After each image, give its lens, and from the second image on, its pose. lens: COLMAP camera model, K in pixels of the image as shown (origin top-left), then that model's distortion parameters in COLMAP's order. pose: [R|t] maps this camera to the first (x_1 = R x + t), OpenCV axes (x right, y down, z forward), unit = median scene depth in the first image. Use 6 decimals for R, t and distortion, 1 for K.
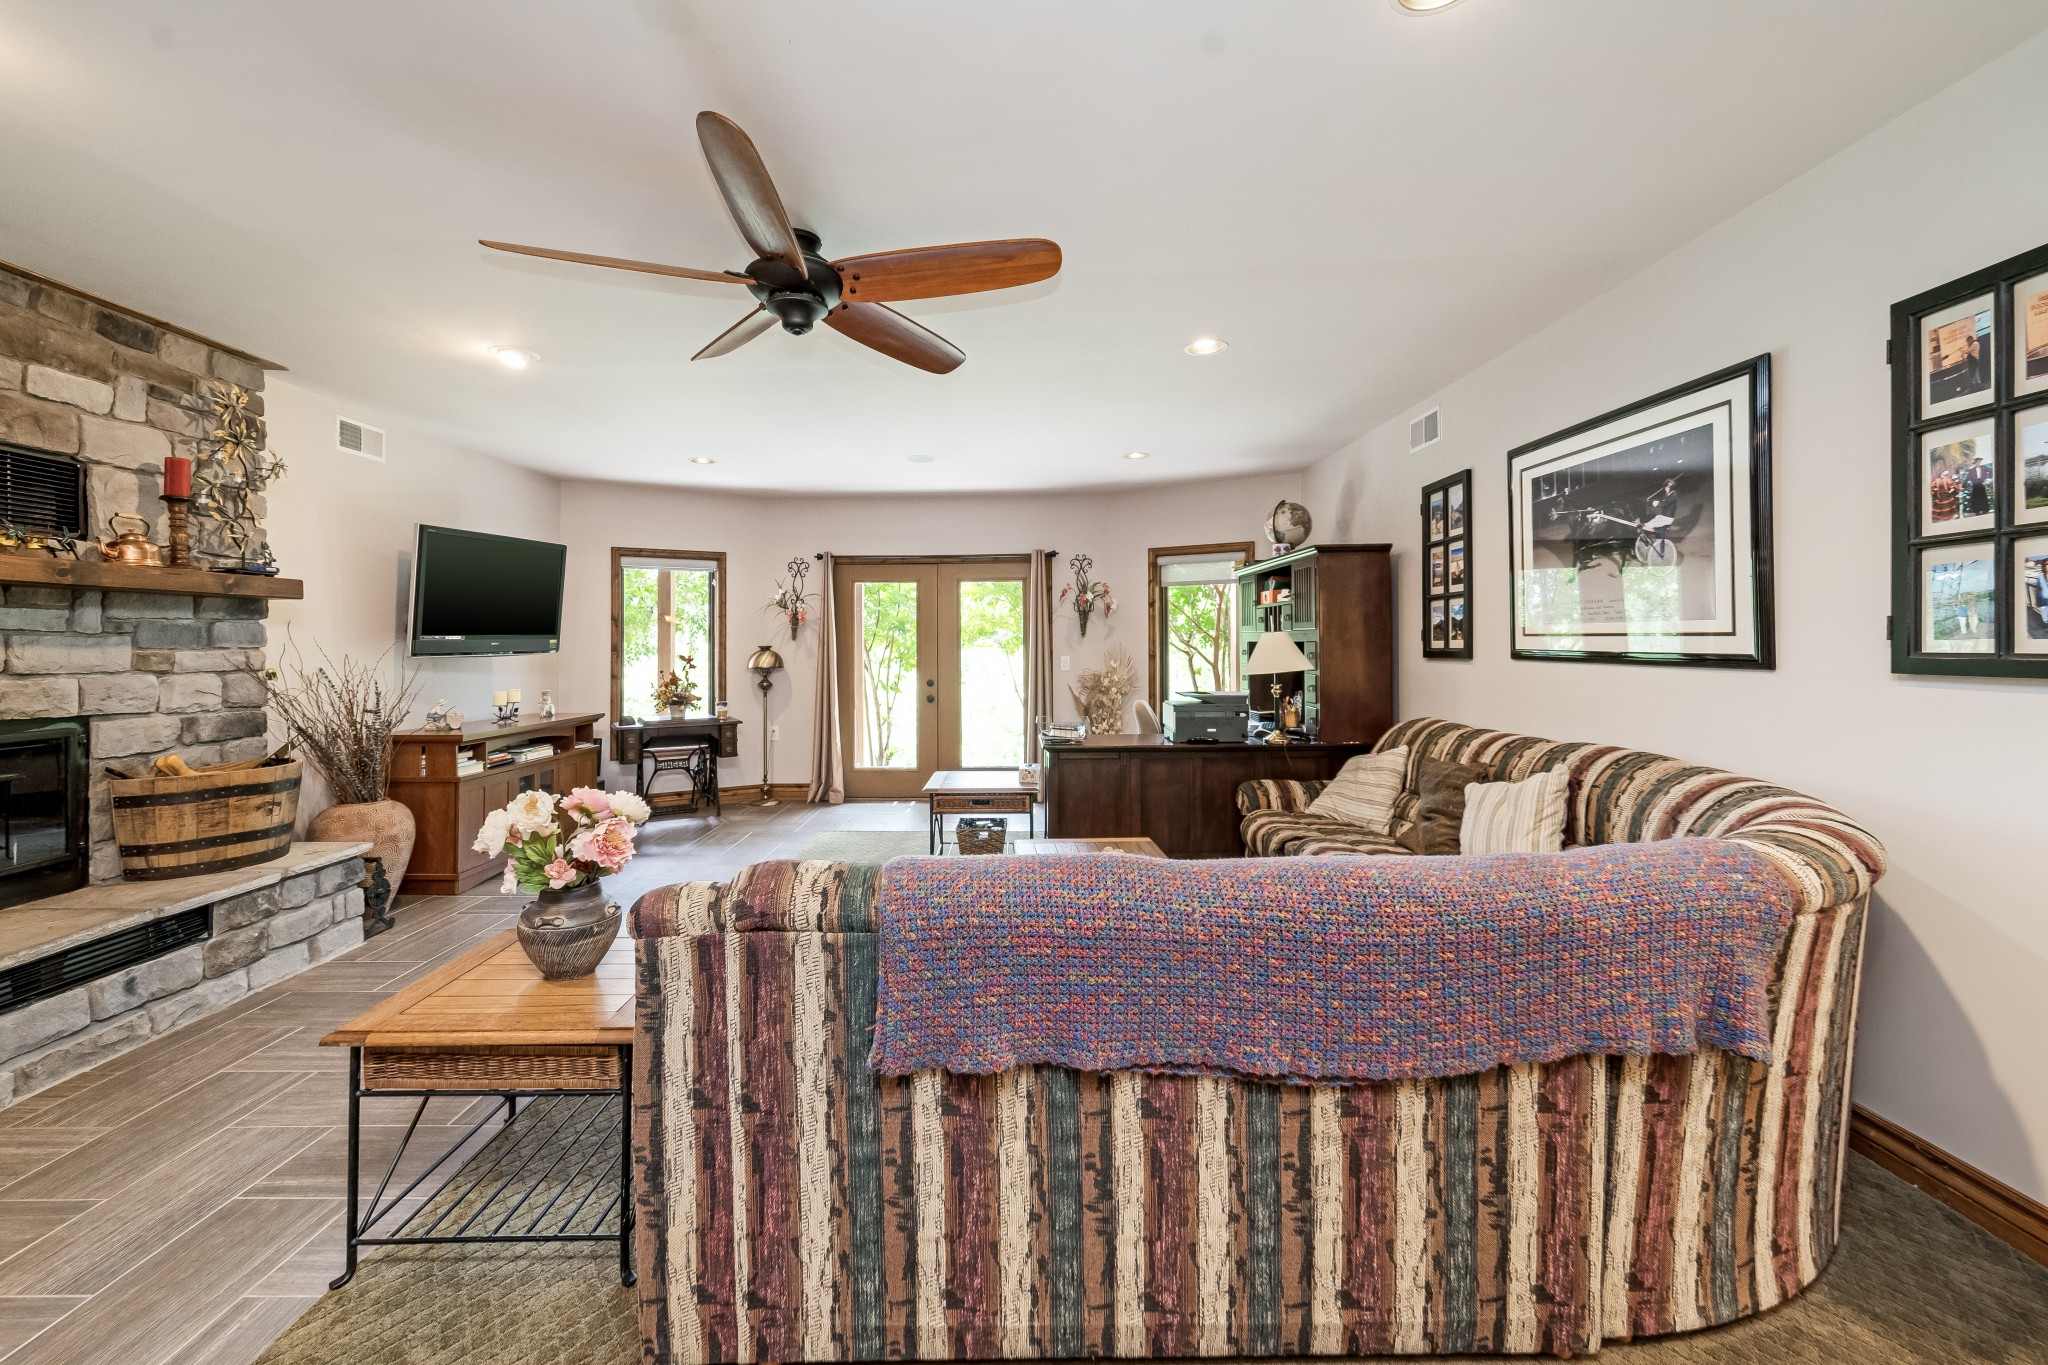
lens RADIAL K [[855.1, 0, 1014.6], [0, 855.1, 645.9], [0, 0, 1]] dist [0.017201, -0.000149]
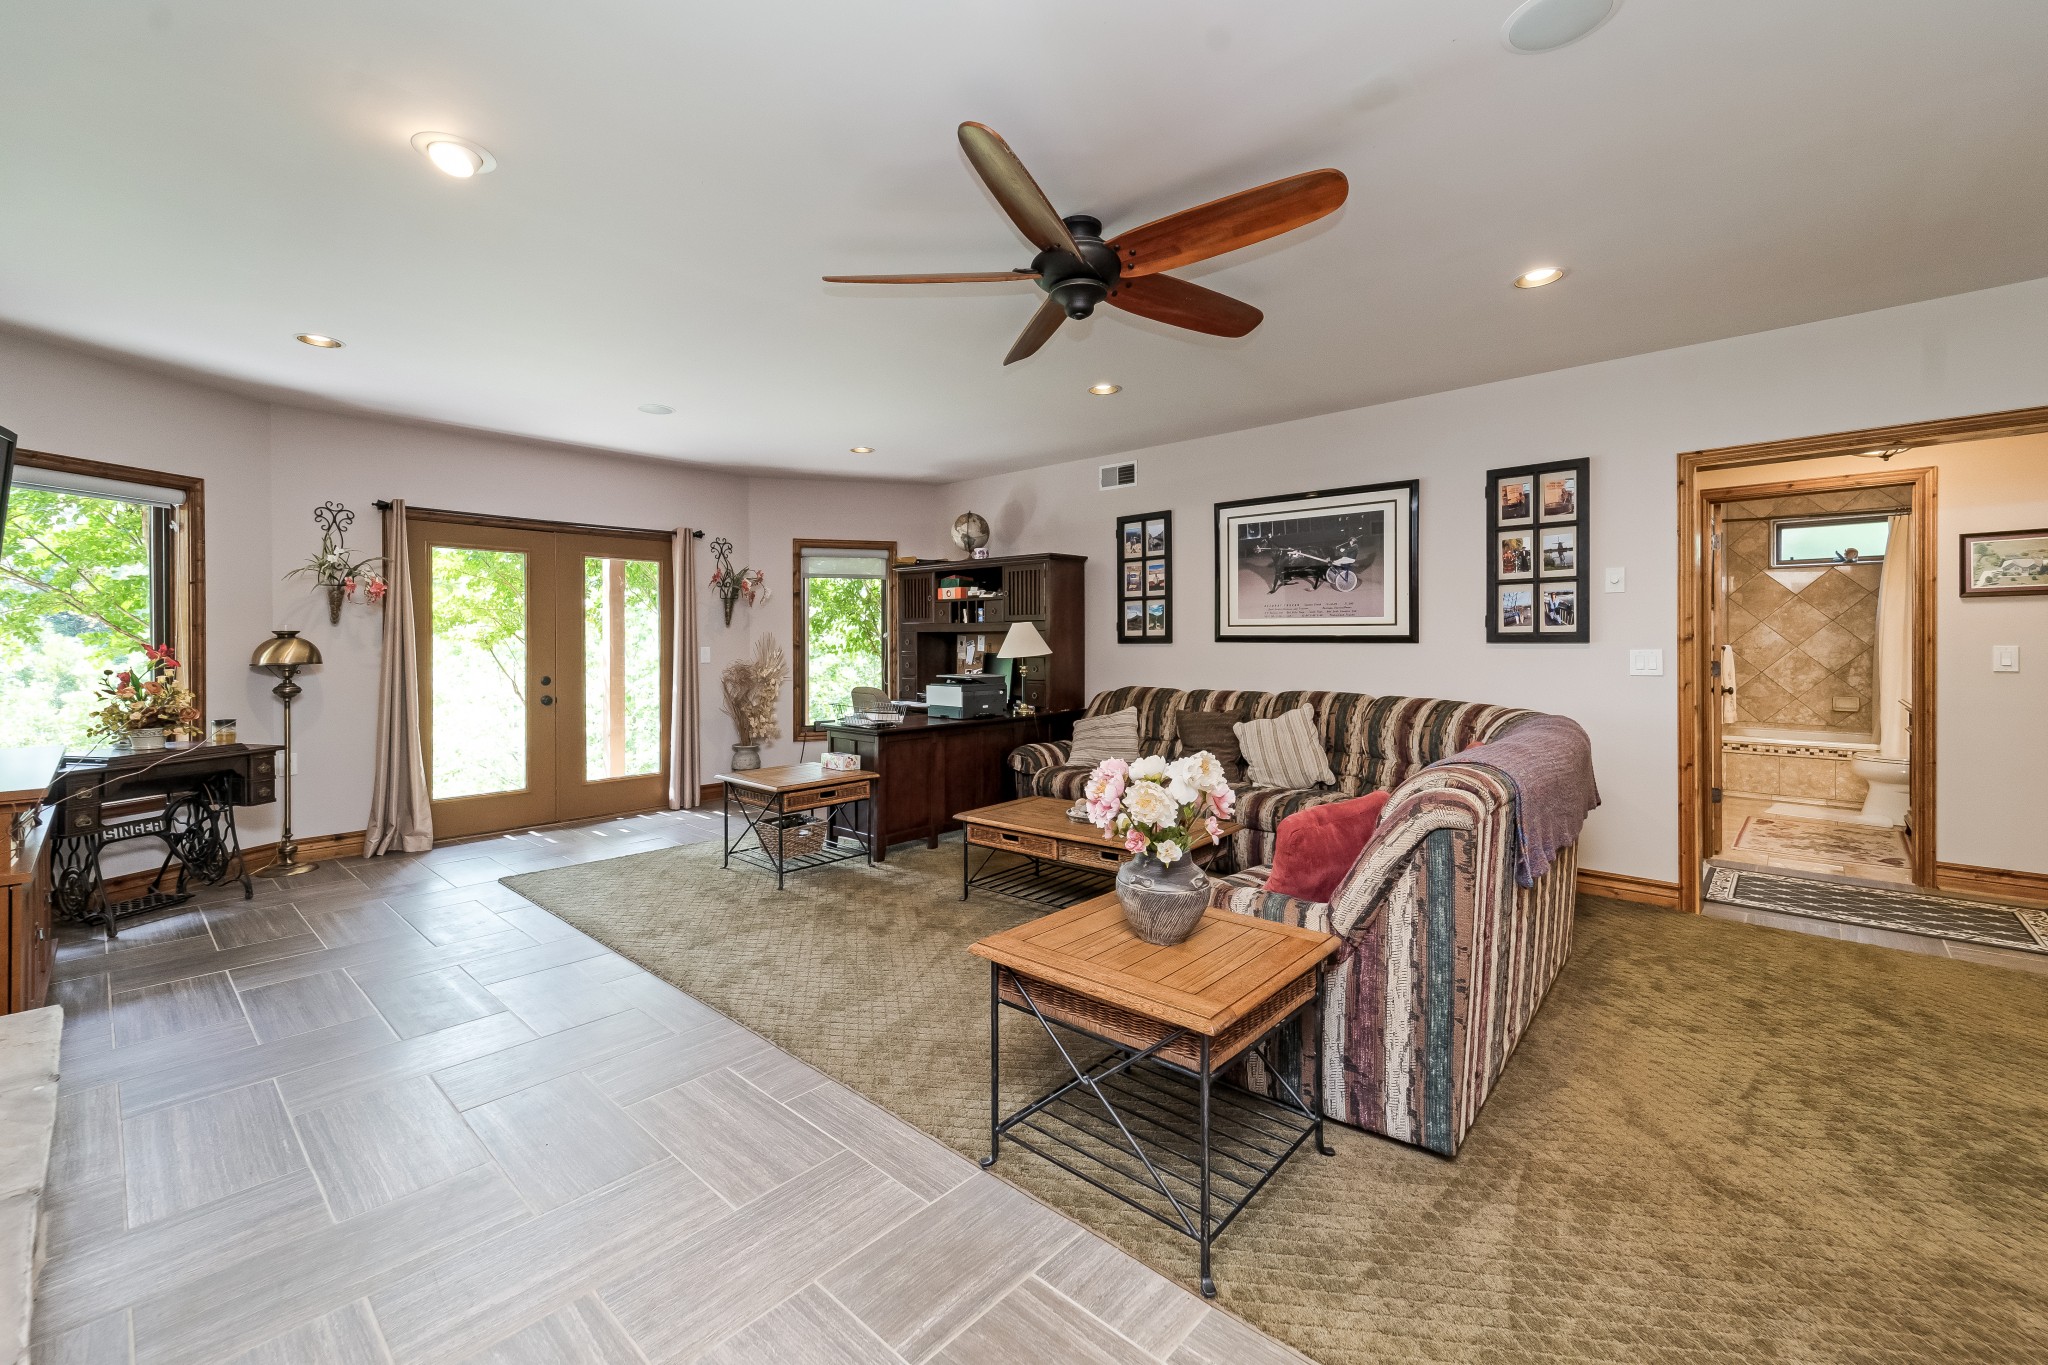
lens RADIAL K [[855.1, 0, 1014.6], [0, 855.1, 645.9], [0, 0, 1]] dist [0.017201, -0.000149]
pose [[0.662806, 0.000057, 0.748792, -0.662214], [0.001130, 0.999999, -0.001076, 0.020189], [-0.748791, 0.001559, 0.662805, 0.231267]]
